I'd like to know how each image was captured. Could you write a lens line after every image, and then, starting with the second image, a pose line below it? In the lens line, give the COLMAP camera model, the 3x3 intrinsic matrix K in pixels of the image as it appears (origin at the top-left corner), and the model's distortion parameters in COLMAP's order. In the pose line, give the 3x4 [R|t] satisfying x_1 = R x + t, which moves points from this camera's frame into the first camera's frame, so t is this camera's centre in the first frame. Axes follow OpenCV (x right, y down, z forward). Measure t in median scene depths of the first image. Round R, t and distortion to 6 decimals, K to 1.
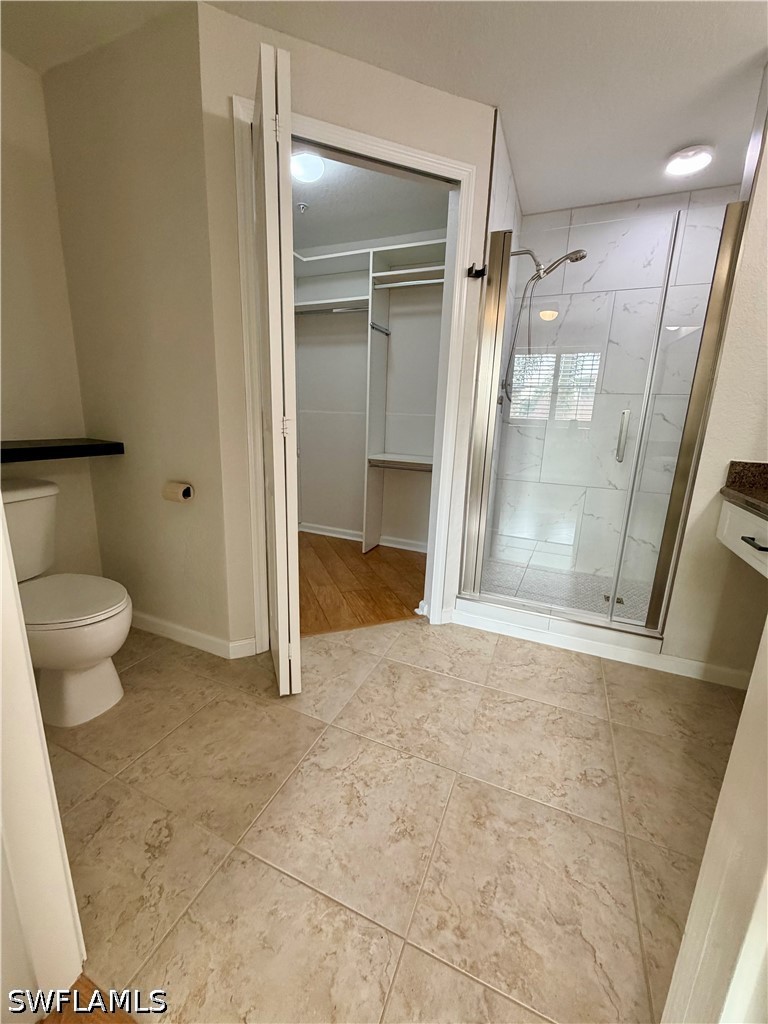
lens RADIAL K [[413.4, 0, 384.0], [0, 413.4, 512.0], [0, 0, 1]] dist [0.001103, -0.000139]
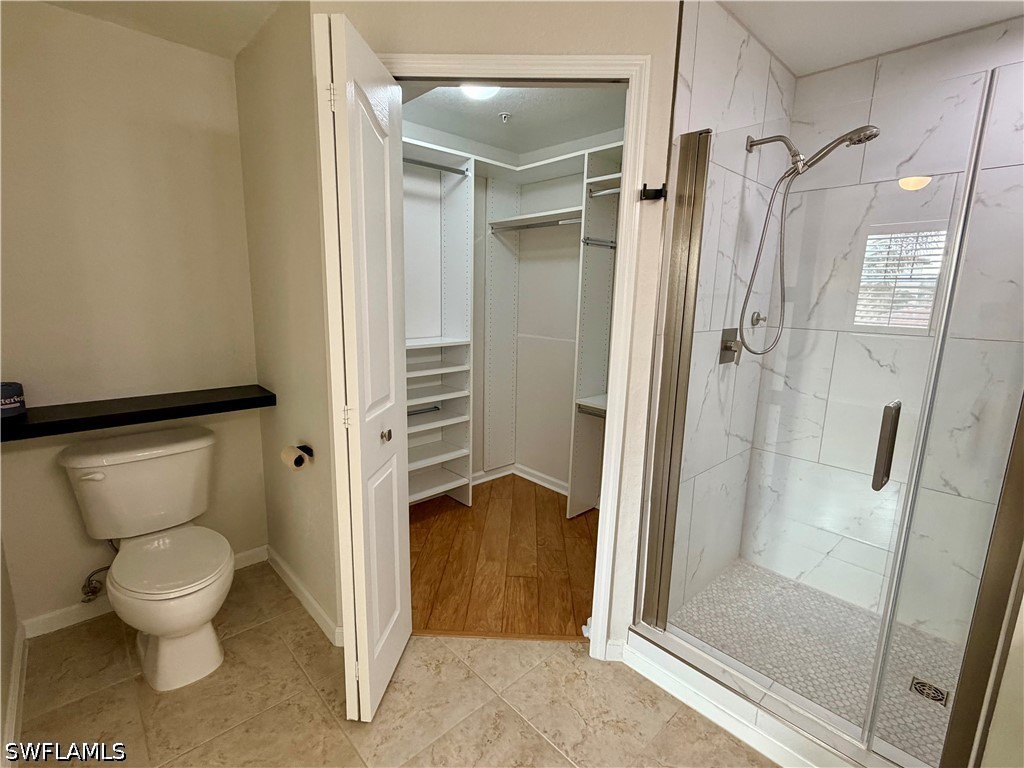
lens RADIAL K [[485.6, 0, 512.0], [0, 485.6, 384.0], [0, 0, 1]] dist [-0.001779, 0.000158]
pose [[0.916449, 0.061404, -0.395411, 0.298972], [-0.082145, 0.995980, -0.035719, -0.169373], [0.391628, 0.065216, 0.917810, 0.128705]]
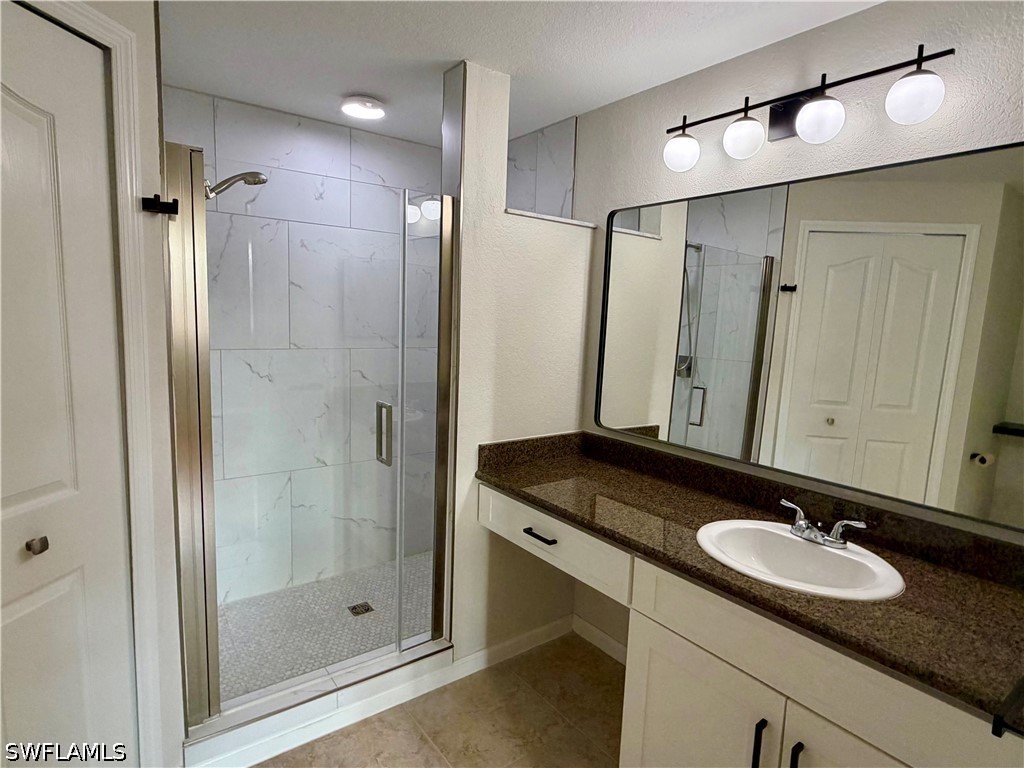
lens RADIAL K [[566.3, 0, 512.0], [0, 566.3, 384.0], [0, 0, 1]] dist [-0.000692, 0.000475]
pose [[0.491121, -0.121601, 0.862562, -0.212148], [0.173997, 0.983948, 0.039644, -0.234406], [-0.853537, 0.130613, 0.504395, 0.171993]]
